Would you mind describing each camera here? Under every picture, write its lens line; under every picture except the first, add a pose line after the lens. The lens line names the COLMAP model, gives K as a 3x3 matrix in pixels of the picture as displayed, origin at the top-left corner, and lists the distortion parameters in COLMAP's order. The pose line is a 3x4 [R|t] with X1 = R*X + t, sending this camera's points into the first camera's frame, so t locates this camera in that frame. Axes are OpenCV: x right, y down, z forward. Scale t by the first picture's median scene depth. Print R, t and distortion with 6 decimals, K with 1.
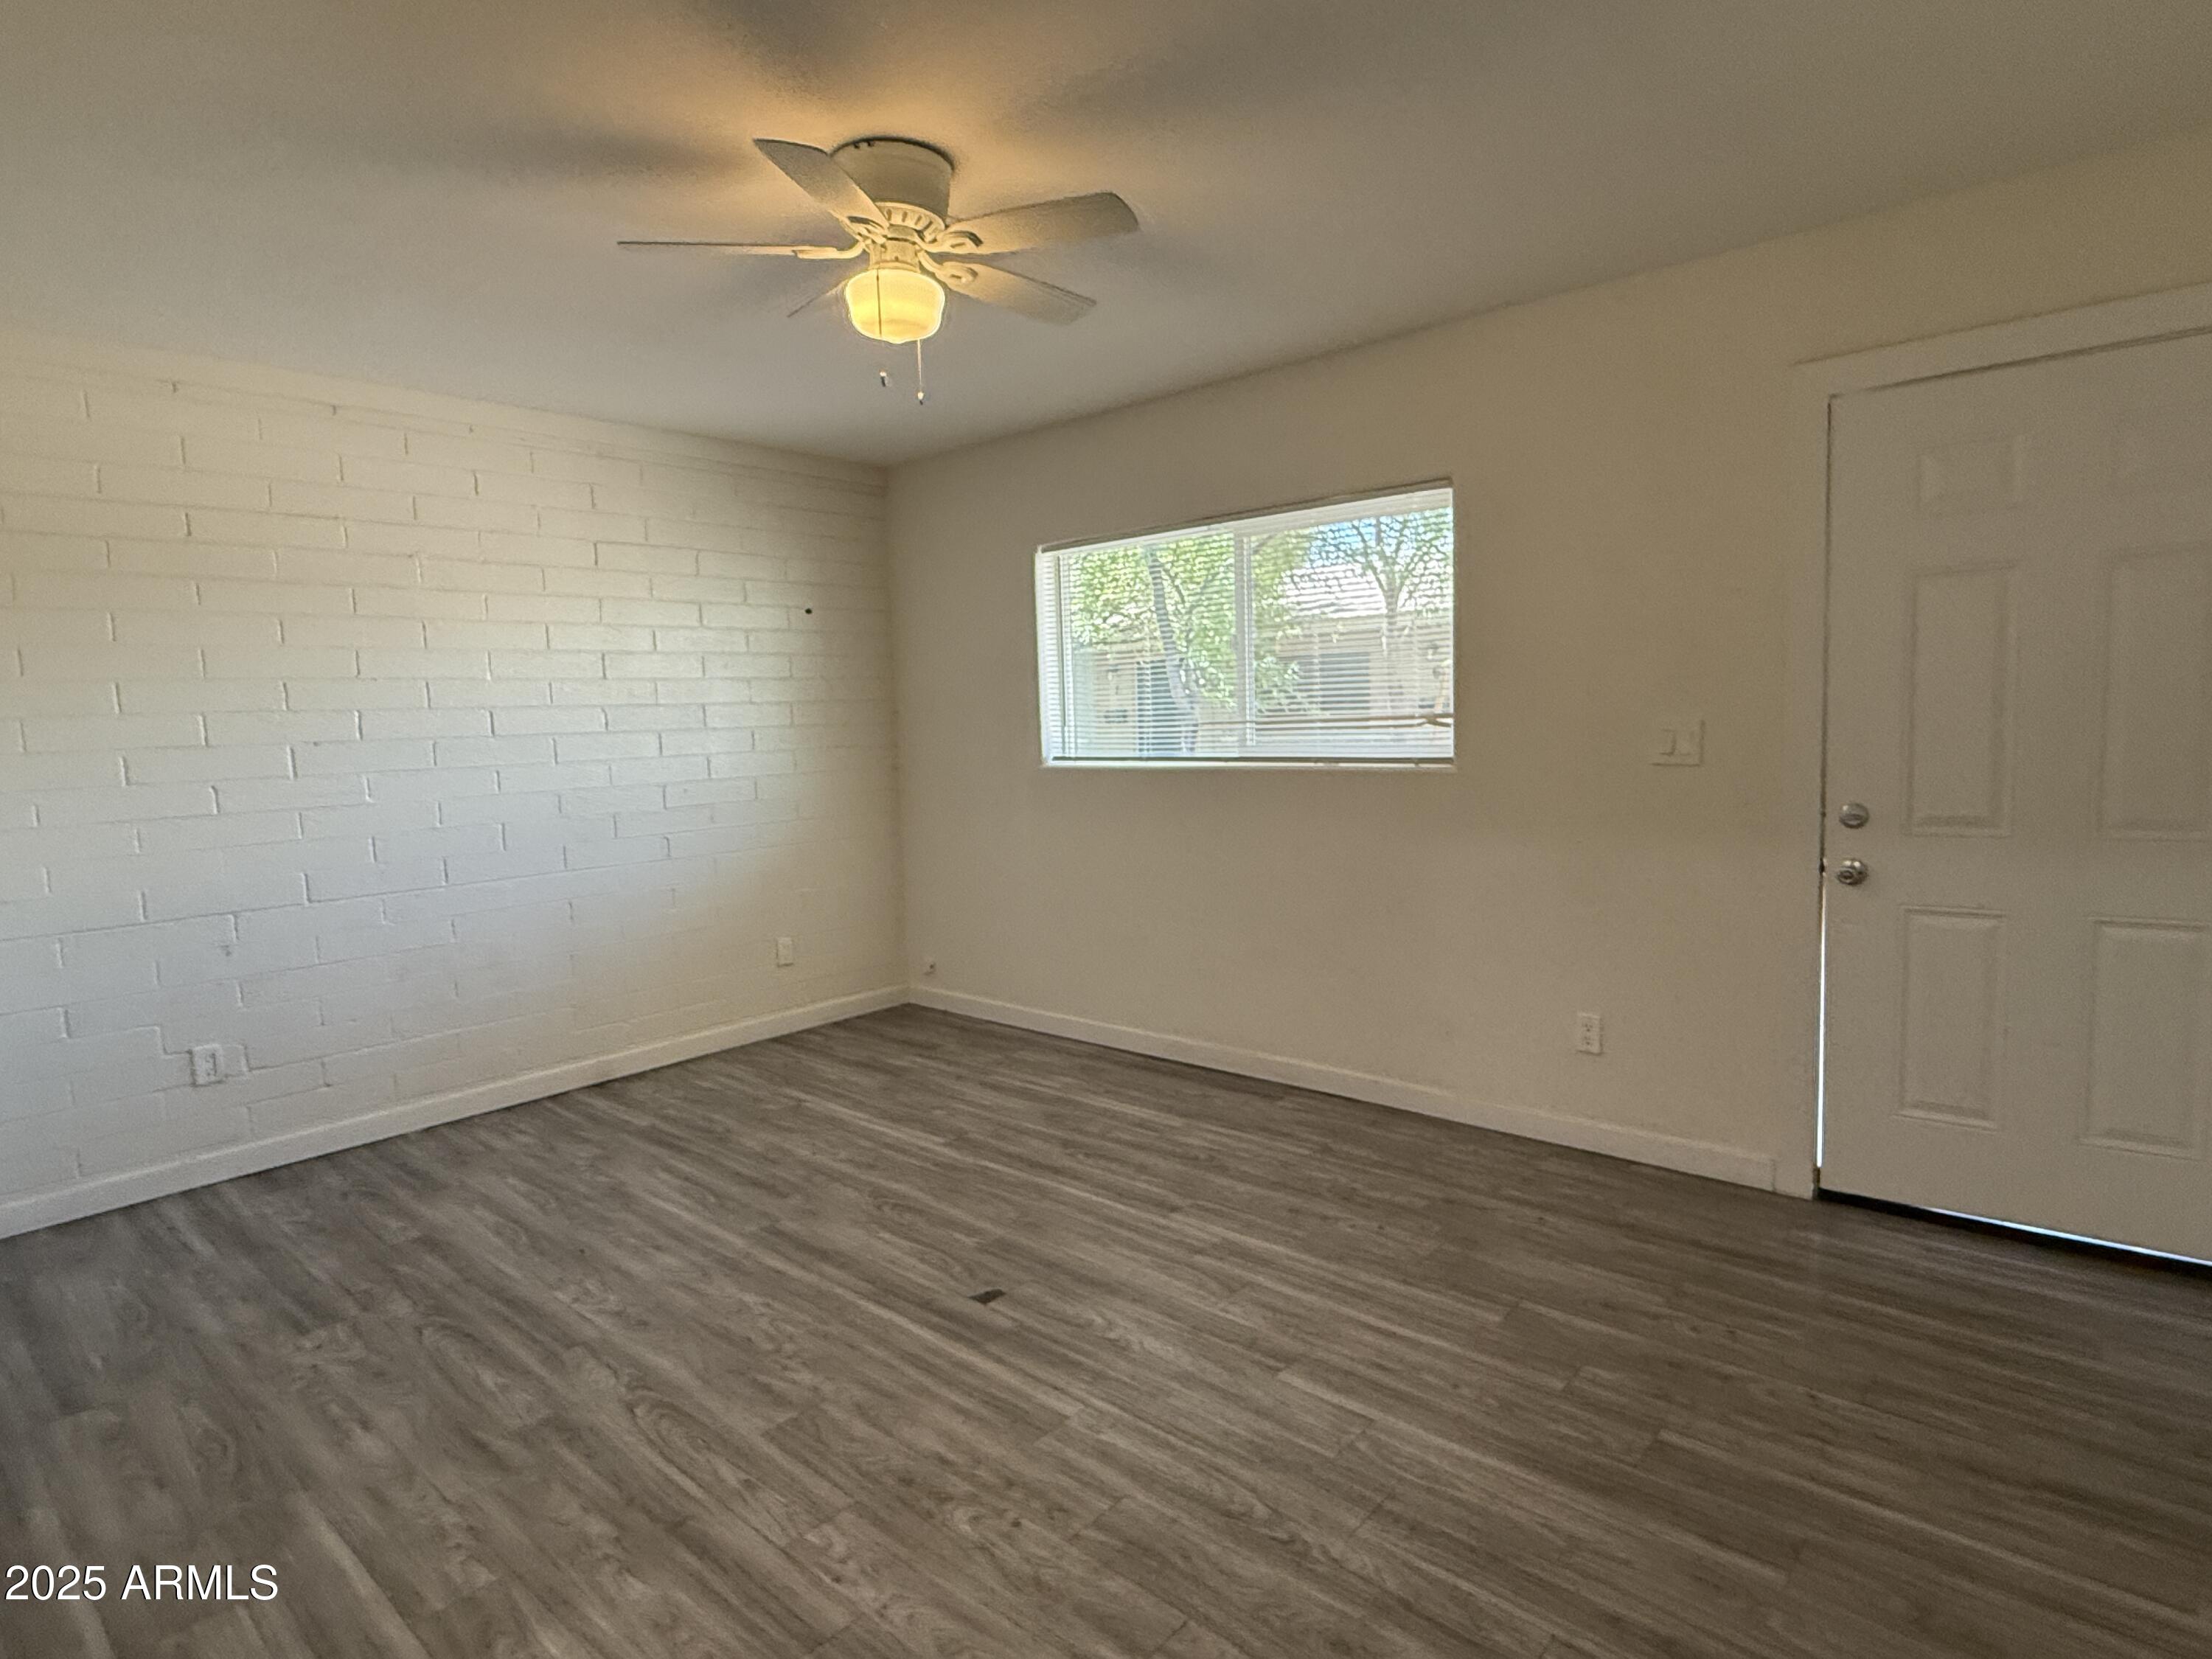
lens RADIAL K [[1196.1, 0, 1106.0], [0, 1196.1, 829.5], [0, 0, 1]] dist [-0.000171, -0.001908]
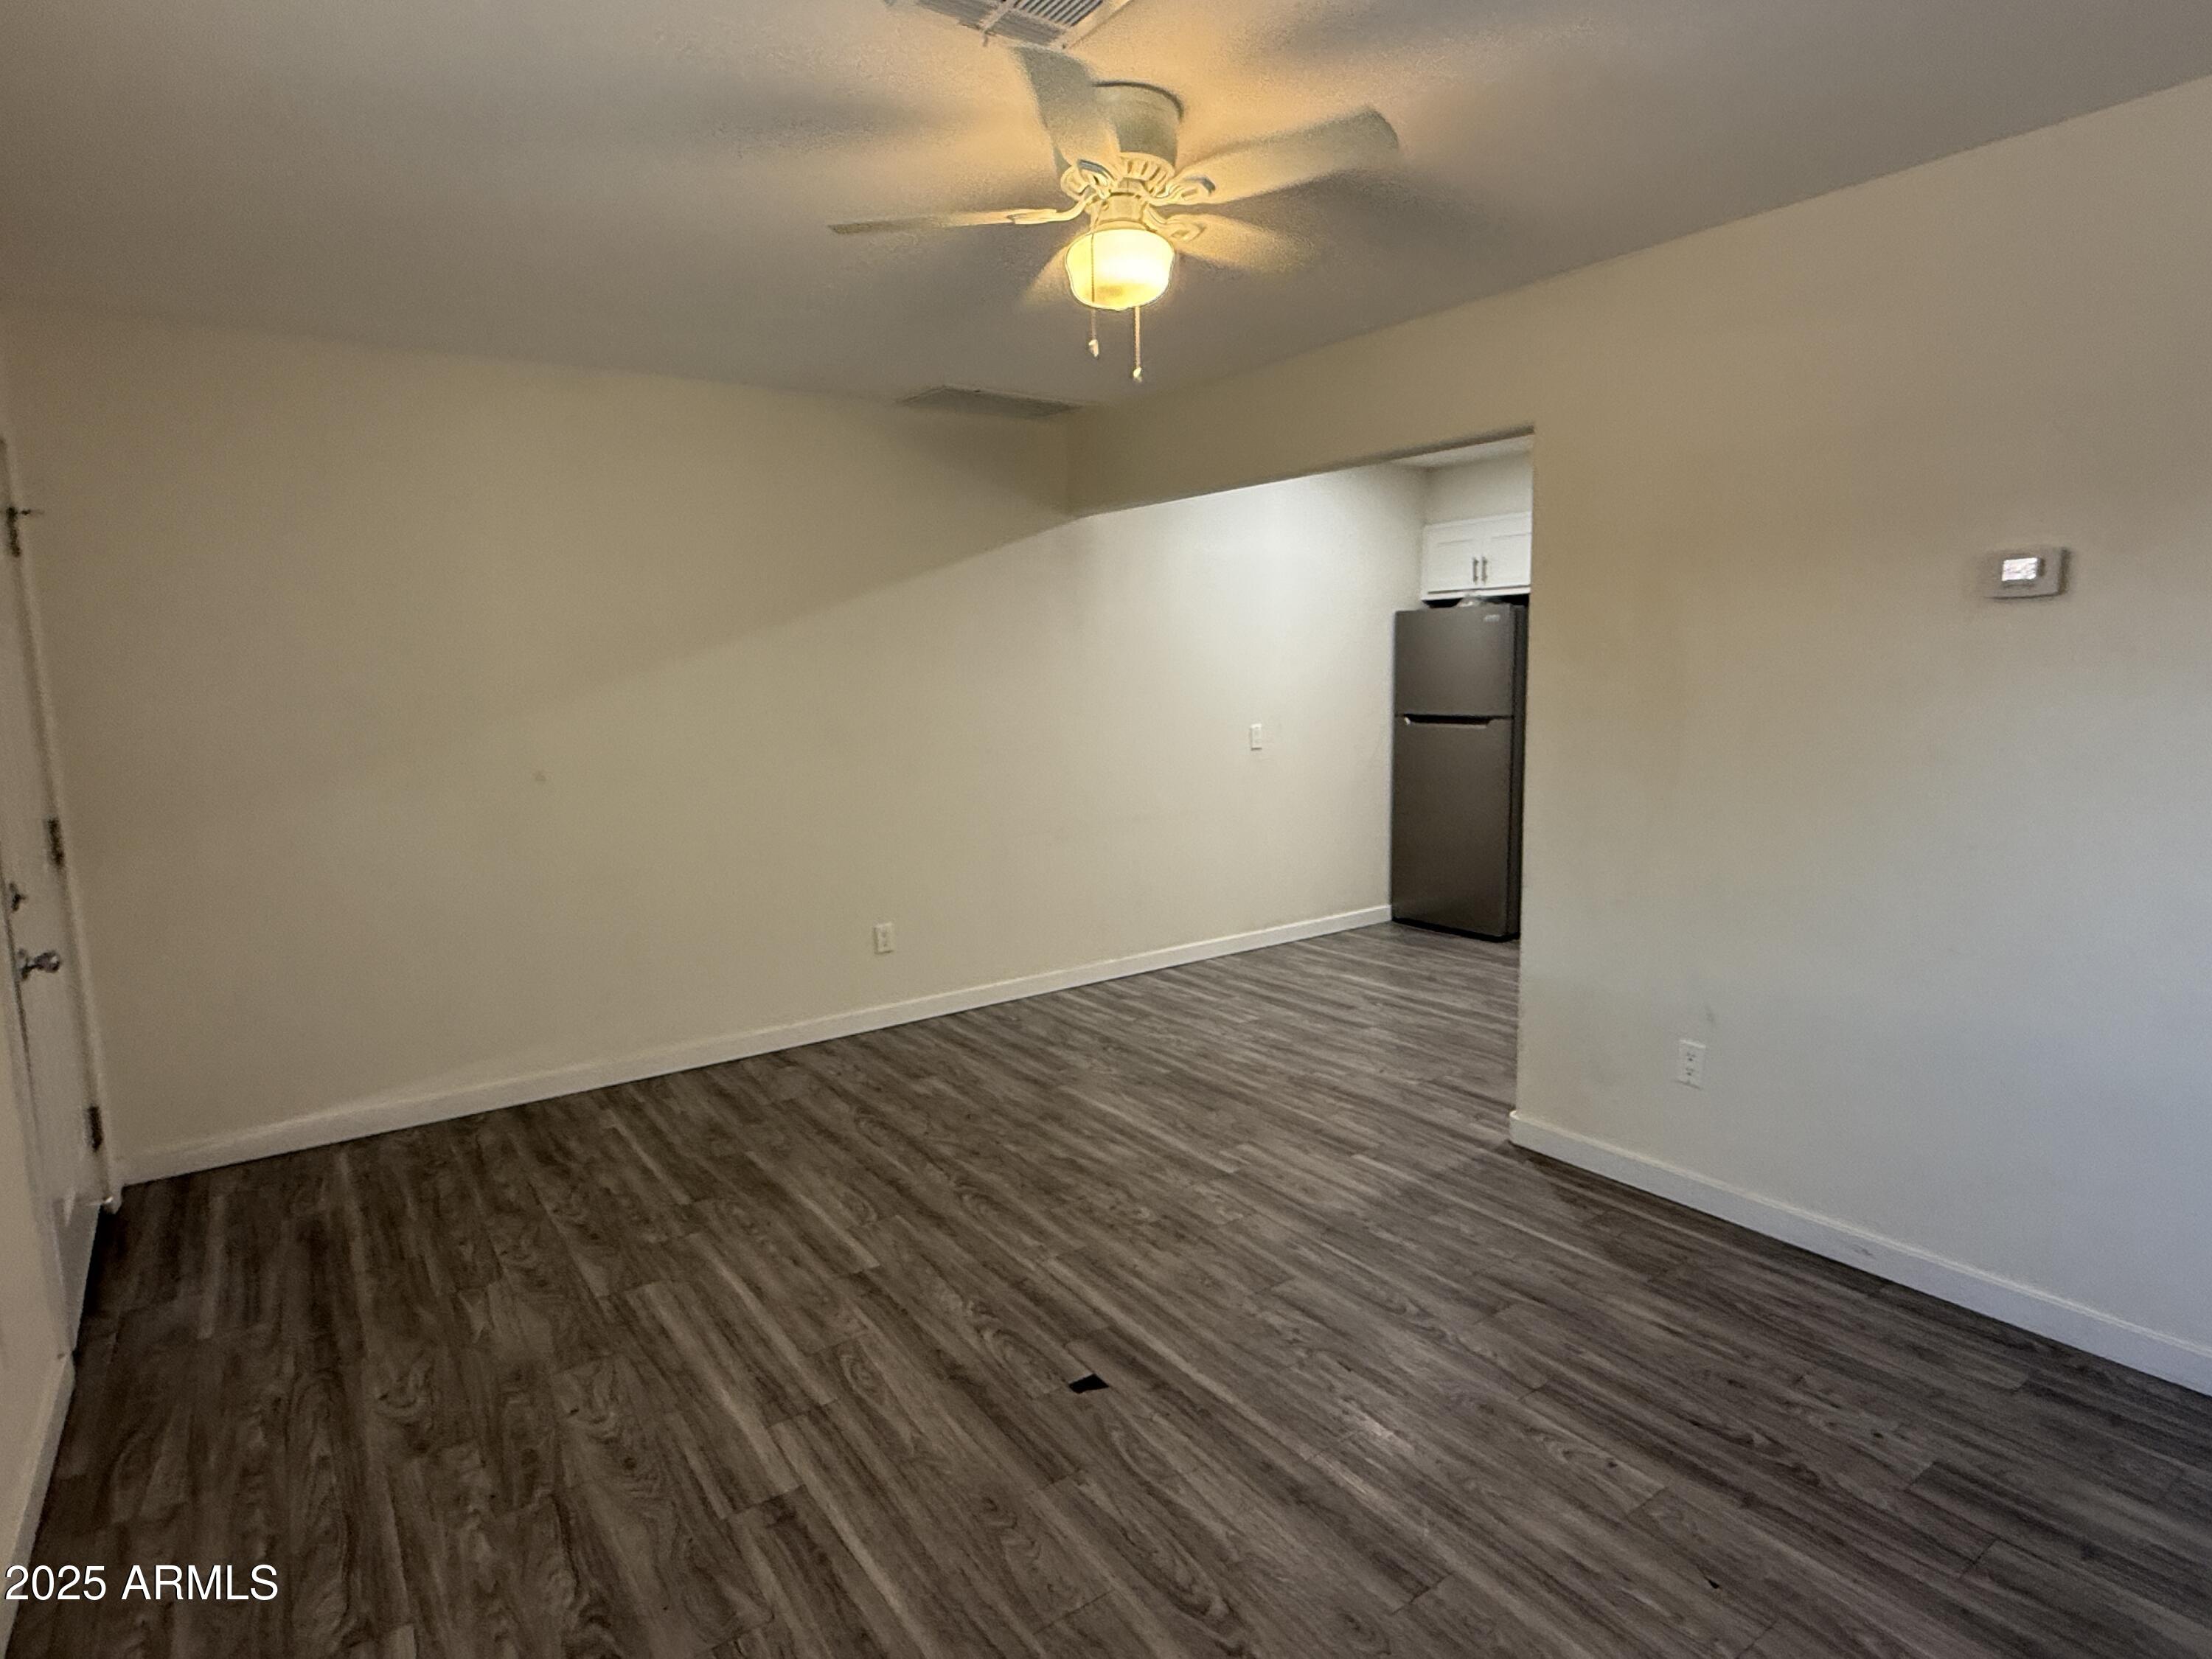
lens RADIAL K [[1196.1, 0, 1106.0], [0, 1196.1, 829.5], [0, 0, 1]] dist [-0.000171, -0.001908]
pose [[-0.973603, 0.024965, 0.226879, -0.326311], [0.076606, 0.972084, 0.221774, -0.200066], [-0.215009, 0.233300, -0.948337, 1.770843]]
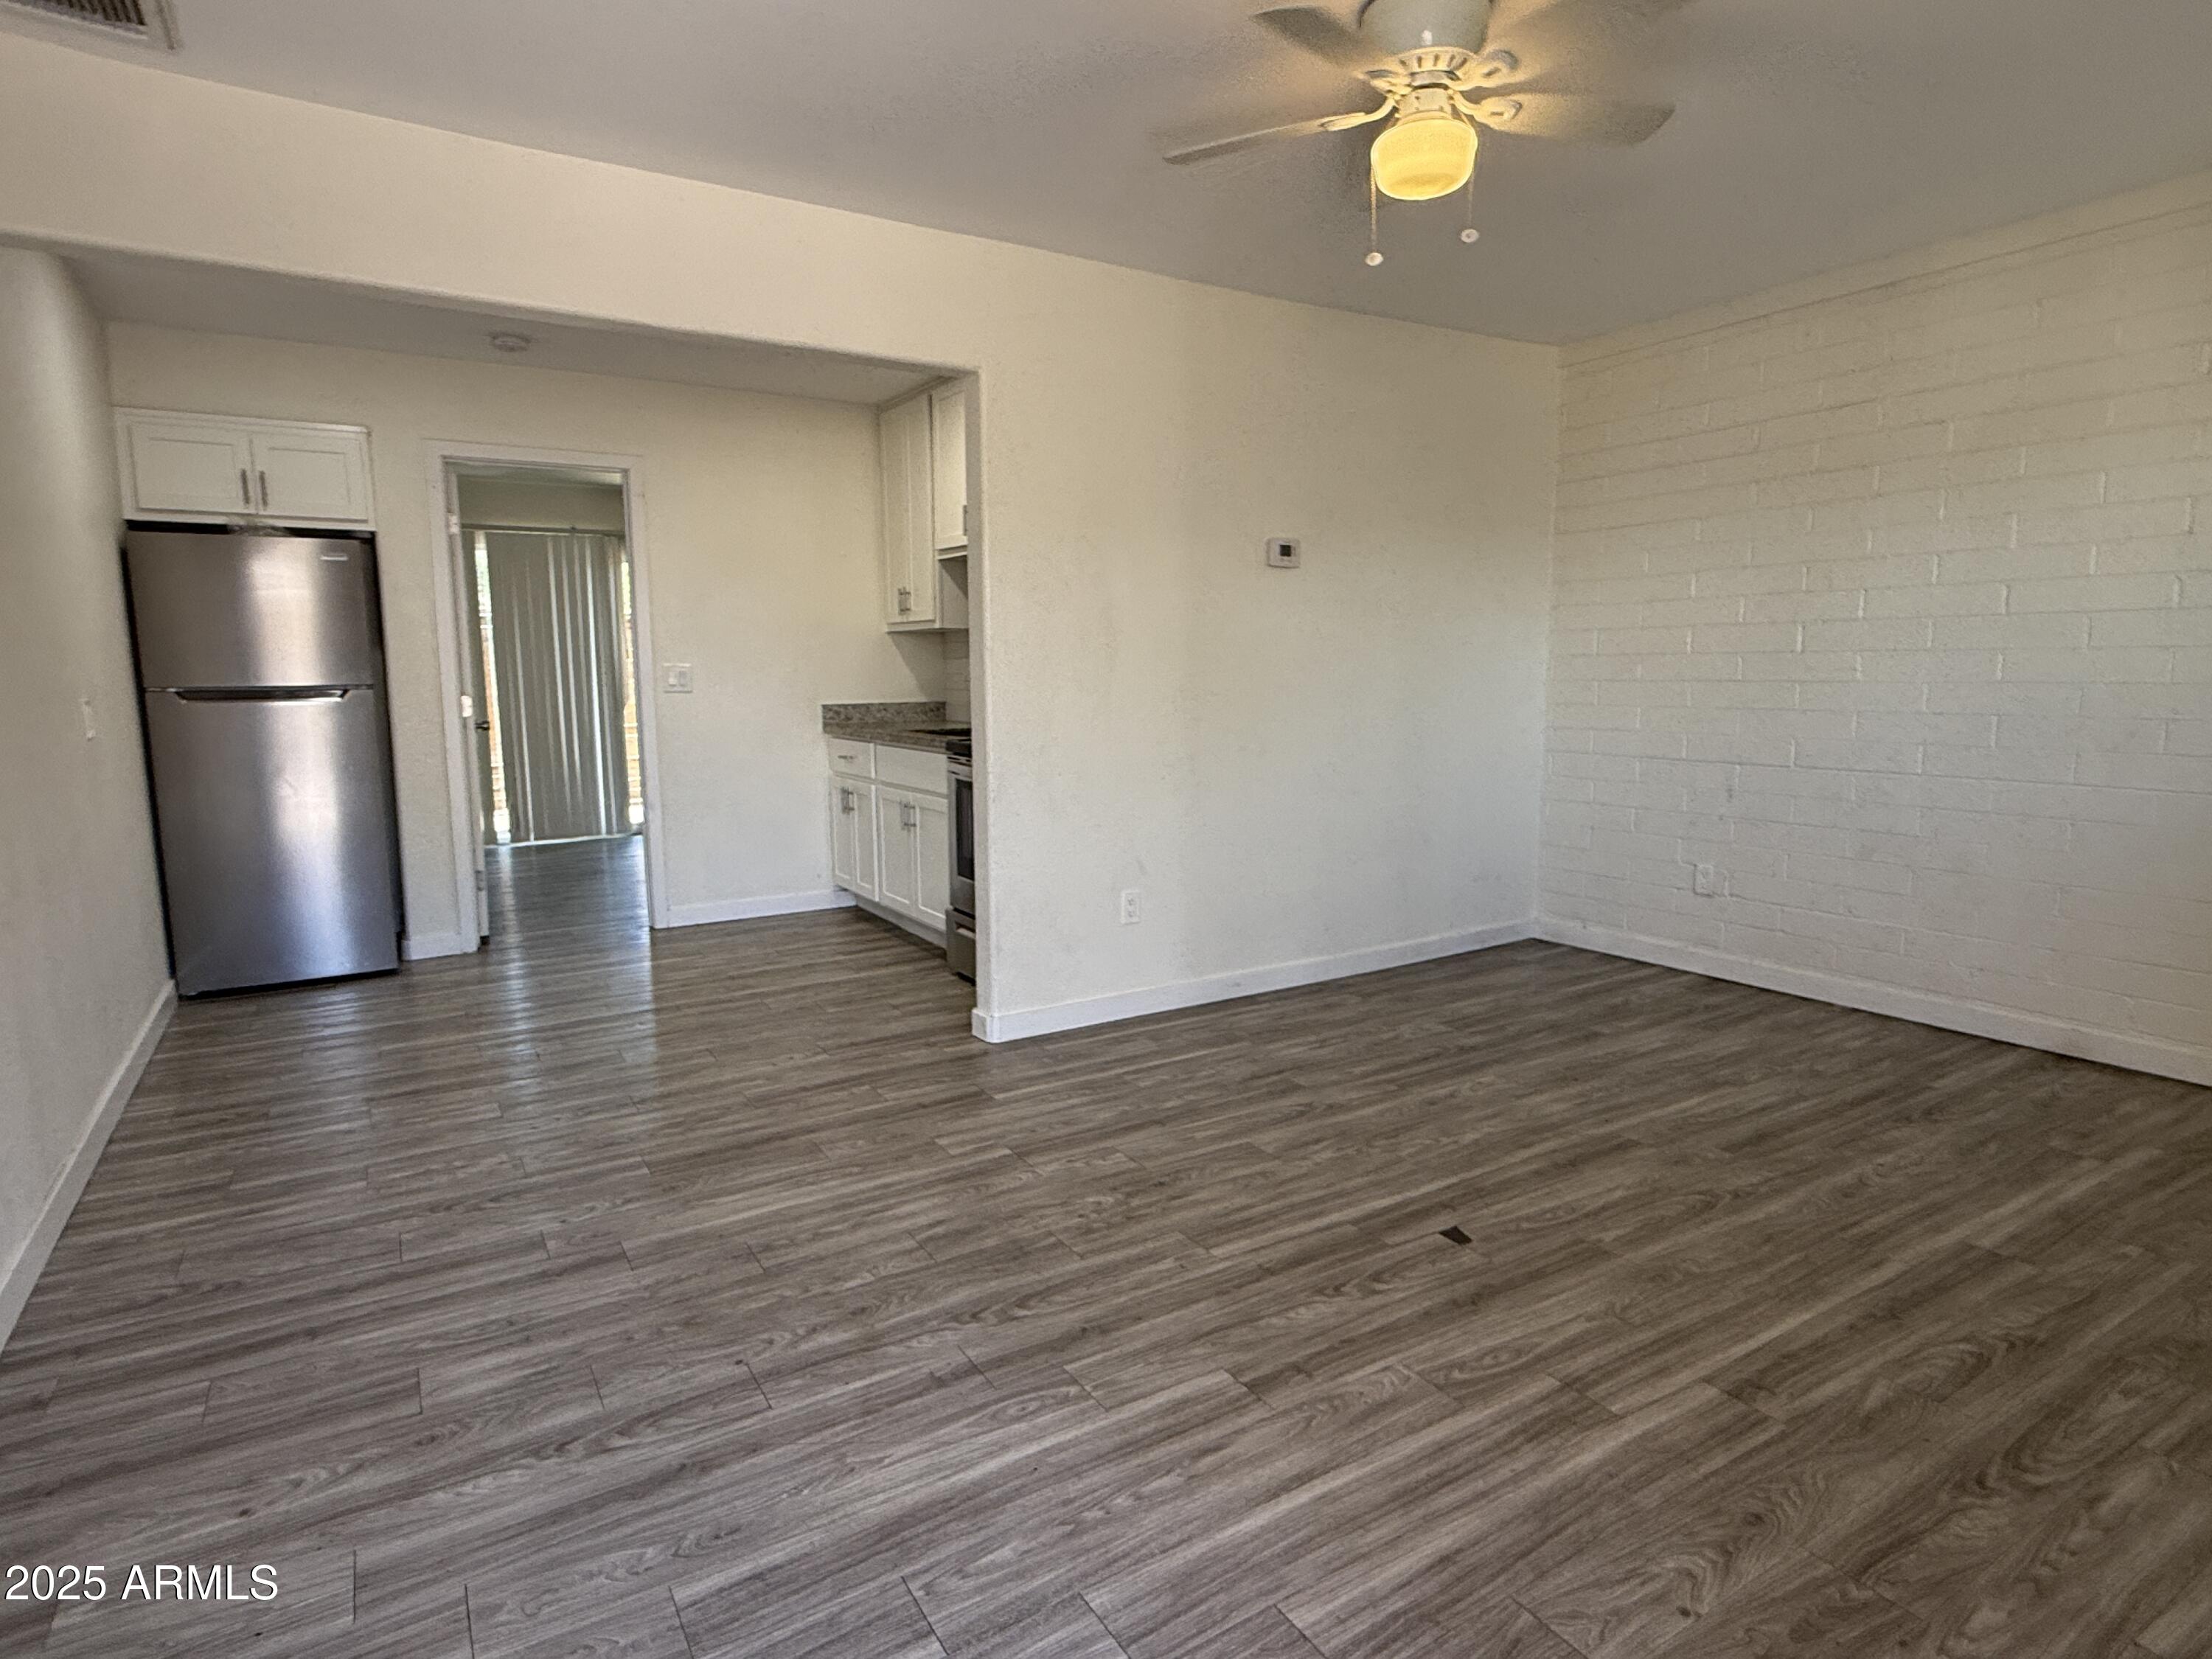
lens RADIAL K [[1196.1, 0, 1106.0], [0, 1196.1, 829.5], [0, 0, 1]] dist [-0.000171, -0.001908]
pose [[-0.285901, 0.166990, -0.943597, 0.800731], [-0.074136, 0.977893, 0.195522, -0.069893], [0.955387, 0.125854, -0.267201, 0.972048]]
